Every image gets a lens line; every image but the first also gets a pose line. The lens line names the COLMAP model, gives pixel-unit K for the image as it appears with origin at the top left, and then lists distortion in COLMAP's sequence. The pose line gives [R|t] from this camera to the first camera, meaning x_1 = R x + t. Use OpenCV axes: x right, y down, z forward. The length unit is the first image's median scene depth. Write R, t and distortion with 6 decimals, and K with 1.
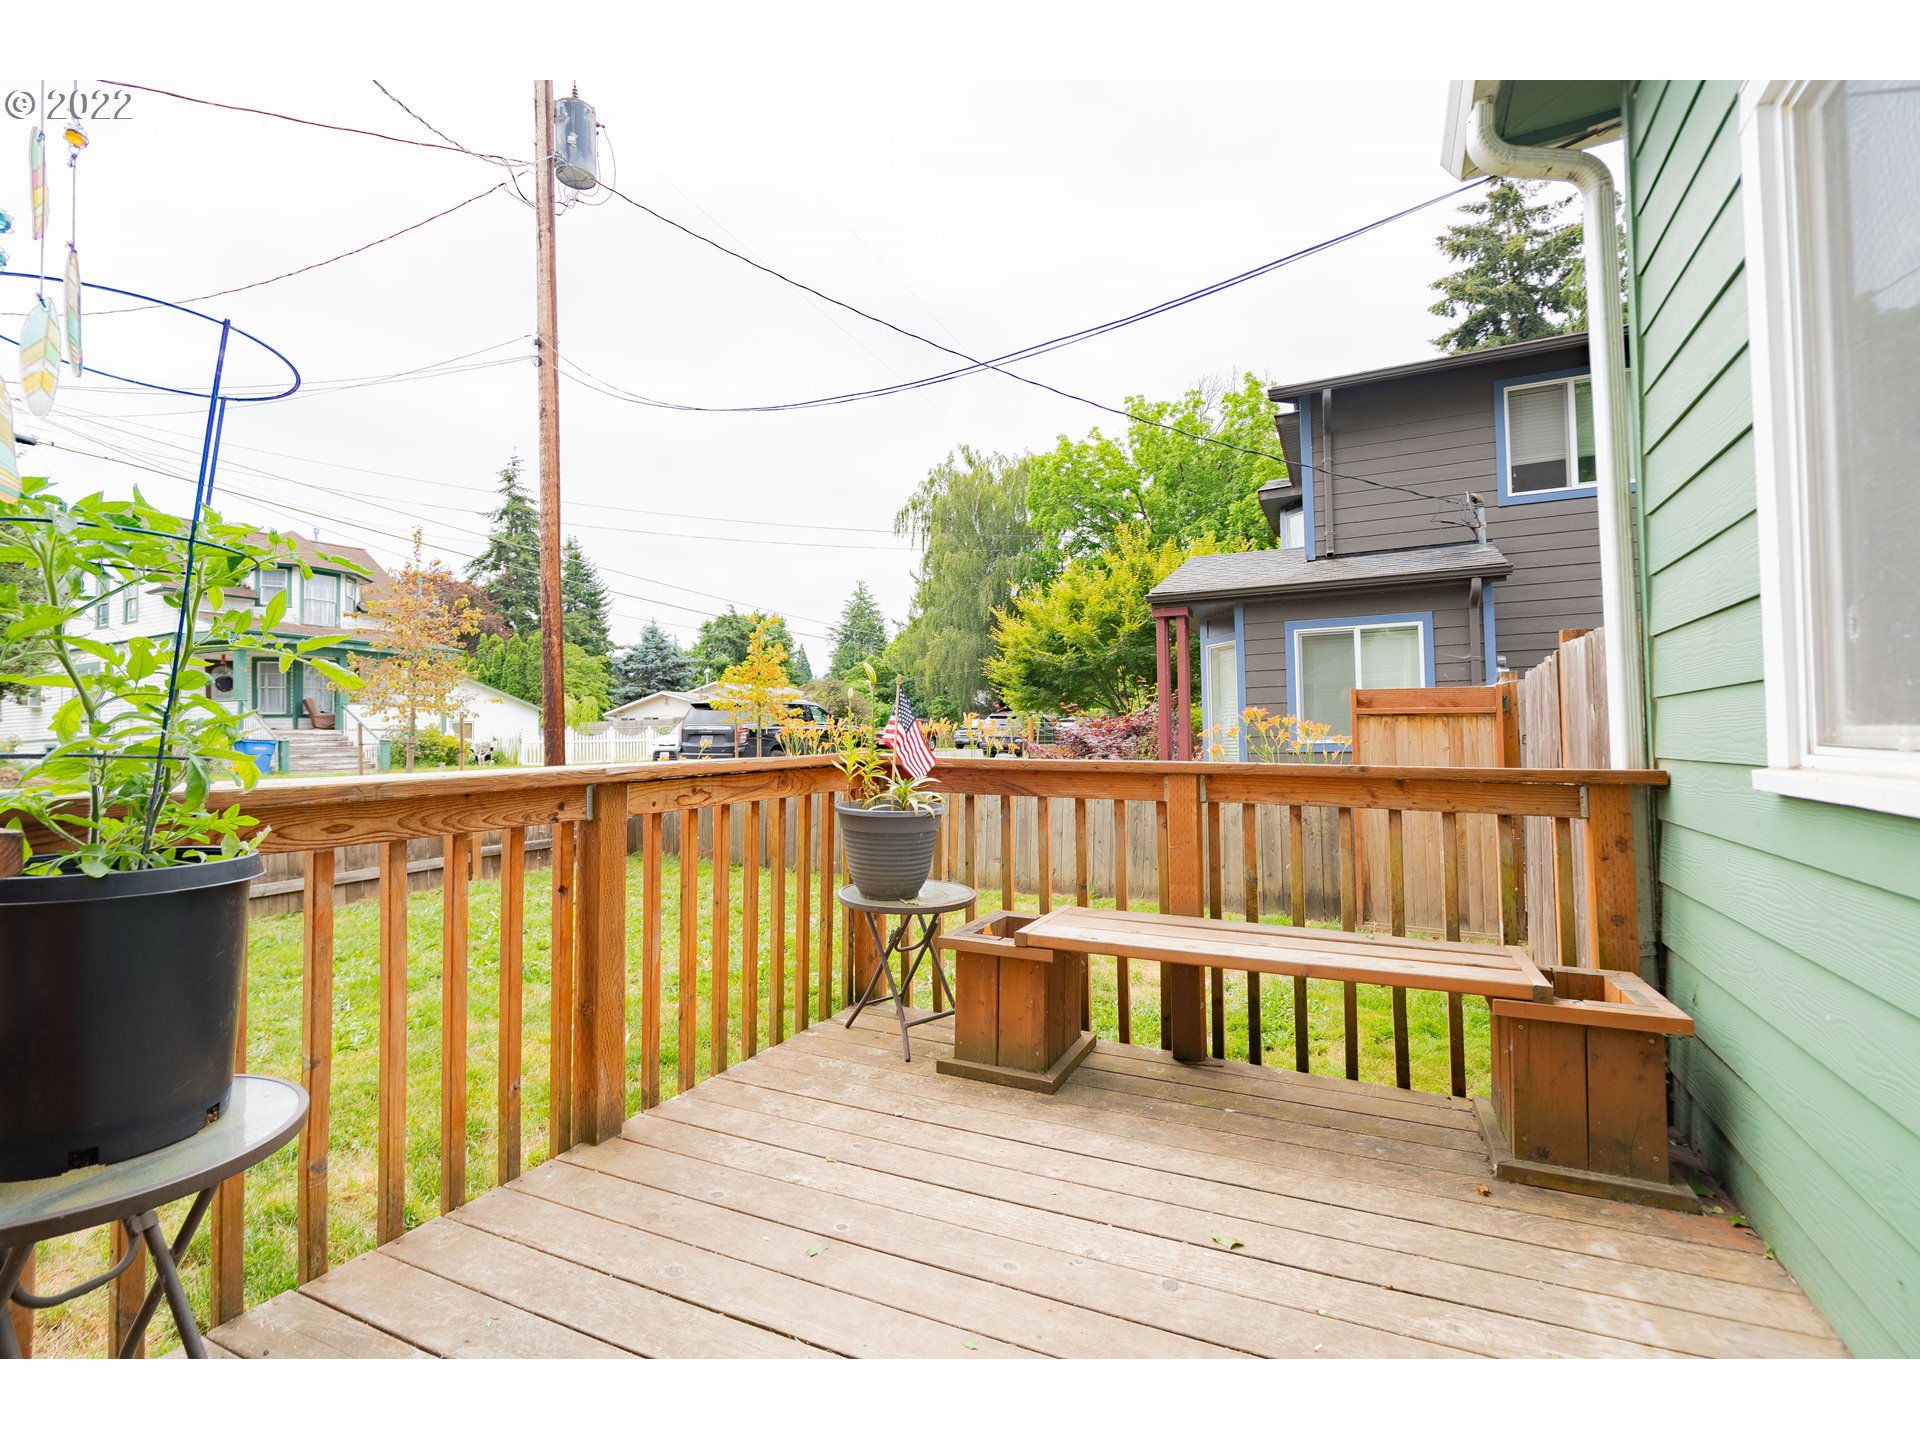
lens RADIAL K [[873.5, 0, 960.0], [0, 873.5, 720.0], [0, 0, 1]] dist [-0.003206, -0.000496]
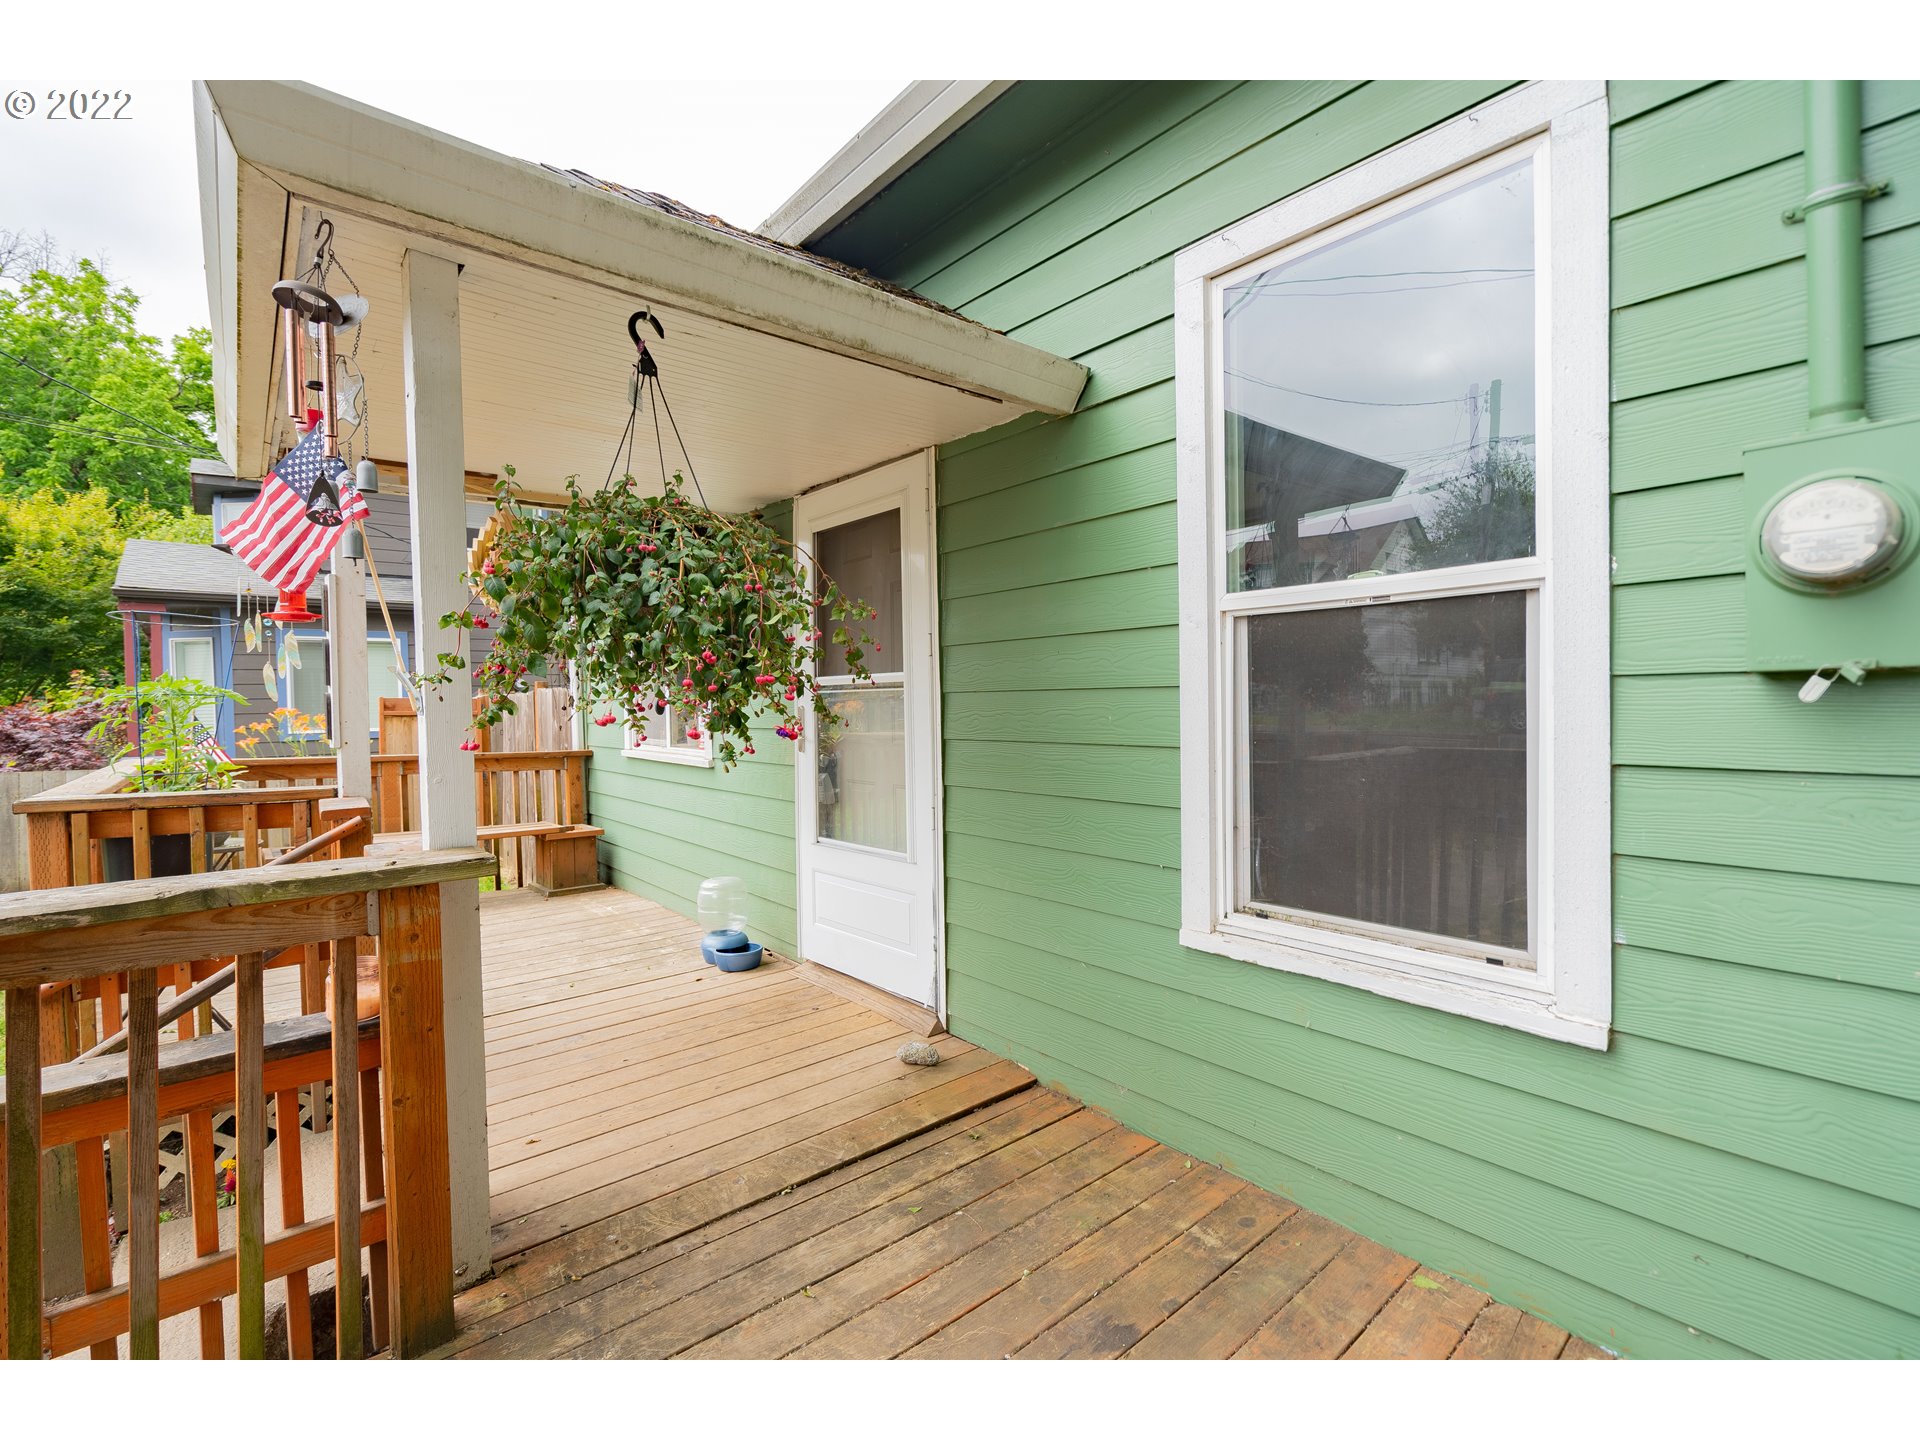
lens RADIAL K [[873.5, 0, 960.0], [0, 873.5, 720.0], [0, 0, 1]] dist [-0.003206, -0.000496]
pose [[0.412151, -0.018679, 0.910924, -1.237404], [-0.010918, 0.999617, 0.025437, -0.122266], [-0.911050, -0.020430, 0.411789, -1.215606]]
